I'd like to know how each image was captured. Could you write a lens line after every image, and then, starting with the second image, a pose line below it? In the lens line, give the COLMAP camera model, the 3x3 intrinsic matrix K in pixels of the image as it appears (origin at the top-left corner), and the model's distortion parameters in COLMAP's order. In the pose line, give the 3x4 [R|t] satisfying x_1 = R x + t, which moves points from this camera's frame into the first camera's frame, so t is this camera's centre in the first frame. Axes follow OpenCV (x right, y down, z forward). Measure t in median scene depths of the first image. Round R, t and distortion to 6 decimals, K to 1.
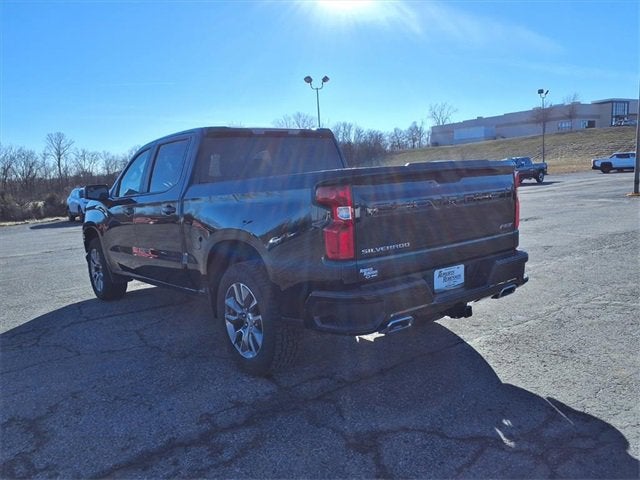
lens RADIAL K [[516.5, 0, 315.6], [0, 516.5, 243.0], [0, 0, 1]] dist [0.037338, -0.050720]
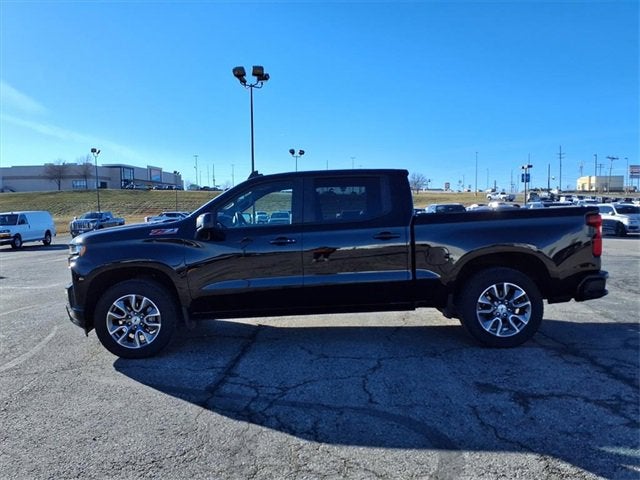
lens RADIAL K [[516.5, 0, 307.6], [0, 516.5, 253.4], [0, 0, 1]] dist [0.037338, -0.050720]
pose [[0.621015, -0.016242, 0.783631, -1.387614], [0.086650, 0.995080, -0.048044, 0.015451], [-0.778995, 0.097738, 0.619366, 0.458978]]
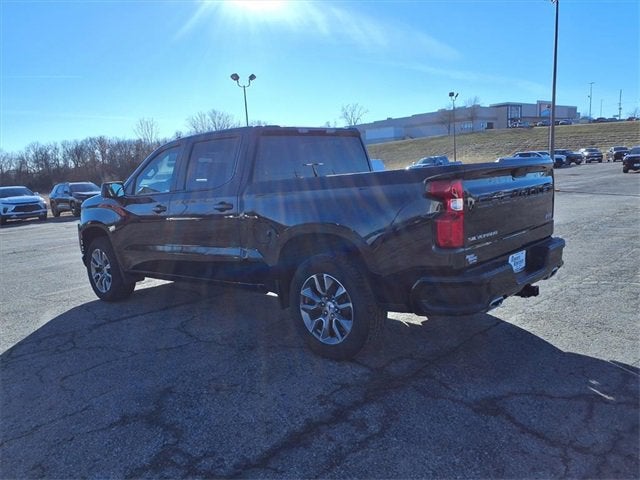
lens RADIAL K [[516.5, 0, 315.0], [0, 516.5, 239.2], [0, 0, 1]] dist [0.037338, -0.050720]
pose [[0.986070, -0.023462, 0.164669, -0.290988], [0.024121, 0.999707, -0.002005, 0.007414], [-0.164573, 0.005949, 0.986347, -0.034743]]
